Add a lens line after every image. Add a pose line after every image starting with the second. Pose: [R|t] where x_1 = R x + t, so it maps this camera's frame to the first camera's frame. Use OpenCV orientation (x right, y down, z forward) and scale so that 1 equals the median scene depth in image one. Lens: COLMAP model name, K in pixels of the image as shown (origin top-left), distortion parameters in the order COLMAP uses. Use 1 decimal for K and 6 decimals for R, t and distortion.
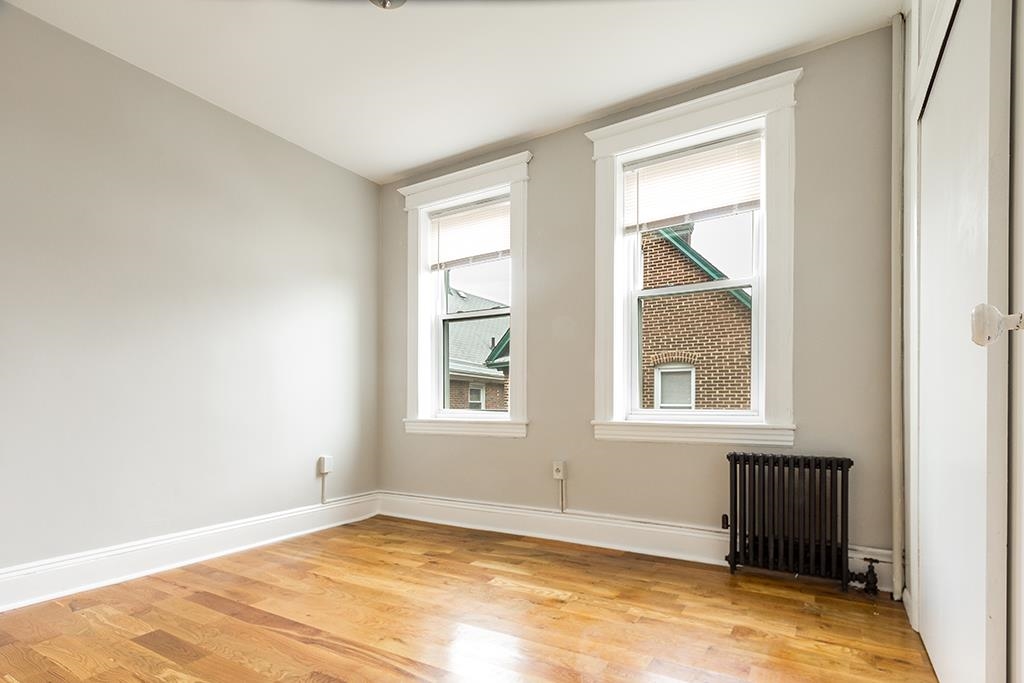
lens RADIAL K [[487.5, 0, 556.9], [0, 487.5, 410.1], [0, 0, 1]] dist [0.000960, 0.000149]
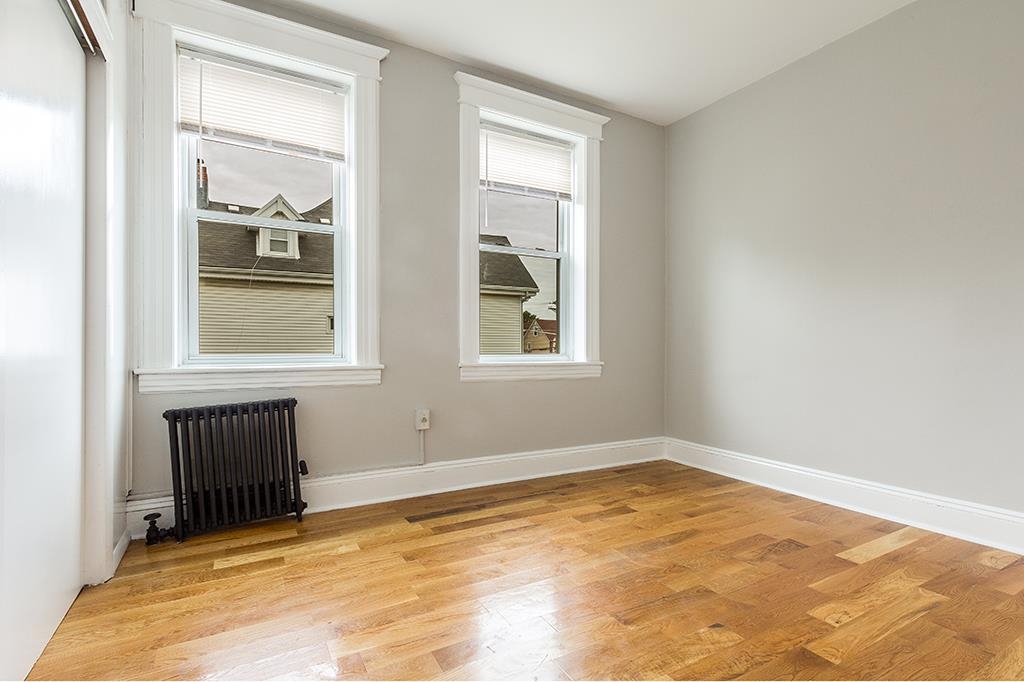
lens RADIAL K [[481.5, 0, 511.8], [0, 481.5, 352.0], [0, 0, 1]] dist [-0.000576, -0.000091]
pose [[0.525211, -0.001855, 0.850970, -0.615321], [0.003985, 0.999992, -0.000280, -0.000043], [-0.850963, 0.003538, 0.525214, 0.341110]]
